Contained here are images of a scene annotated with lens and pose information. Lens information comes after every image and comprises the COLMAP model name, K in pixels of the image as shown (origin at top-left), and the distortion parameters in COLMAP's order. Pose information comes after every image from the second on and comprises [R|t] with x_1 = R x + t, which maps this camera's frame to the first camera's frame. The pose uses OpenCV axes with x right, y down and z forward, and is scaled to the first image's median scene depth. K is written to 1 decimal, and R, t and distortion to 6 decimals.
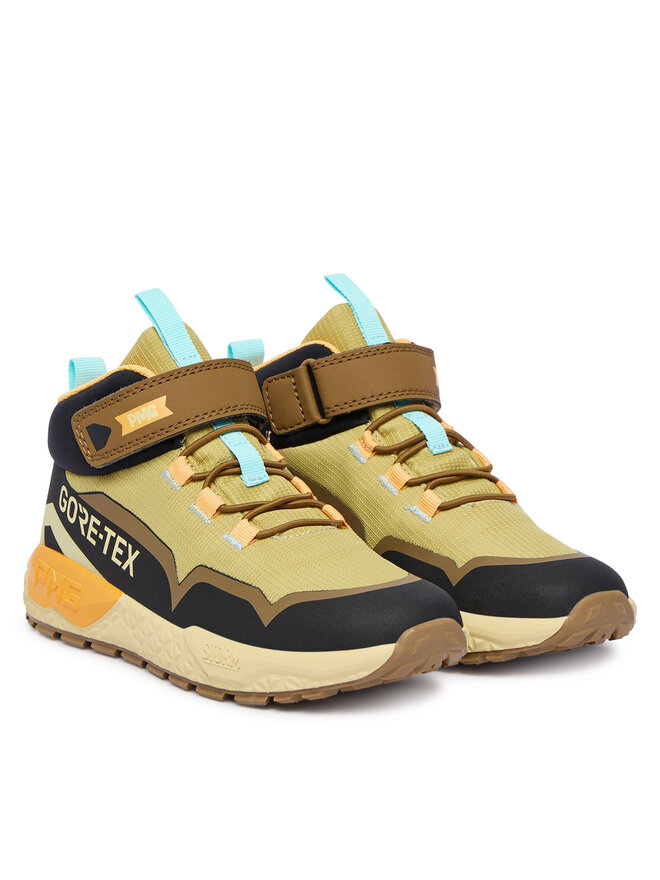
lens RADIAL K [[2584.4, 0, 330.0], [0, 2584.4, 440.0], [0, 0, 1]] dist [0.034593, 0.116310]
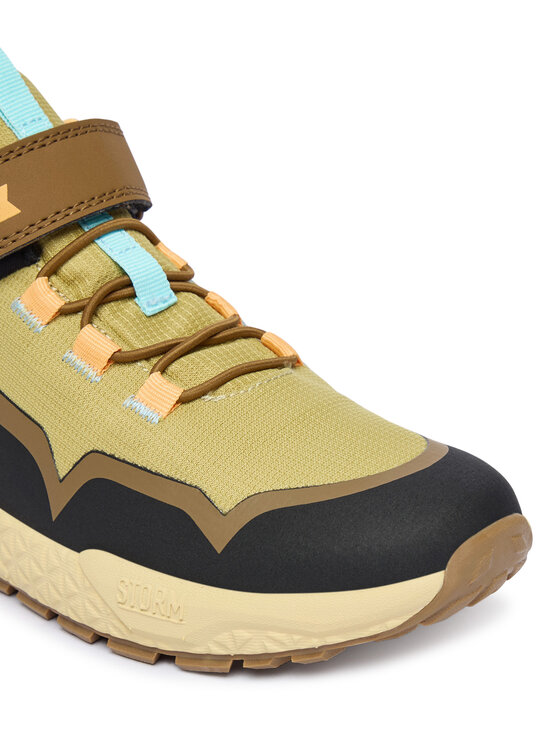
lens RADIAL K [[1544.6, 0, 280.0], [0, 1544.6, 373.0], [0, 0, 1]] dist [-0.052637, -0.197050]
pose [[0.980930, -0.094256, 0.169974, -0.067405], [0.067896, 0.985621, 0.154729, -0.026094], [-0.182114, -0.140237, 0.973226, 0.618716]]
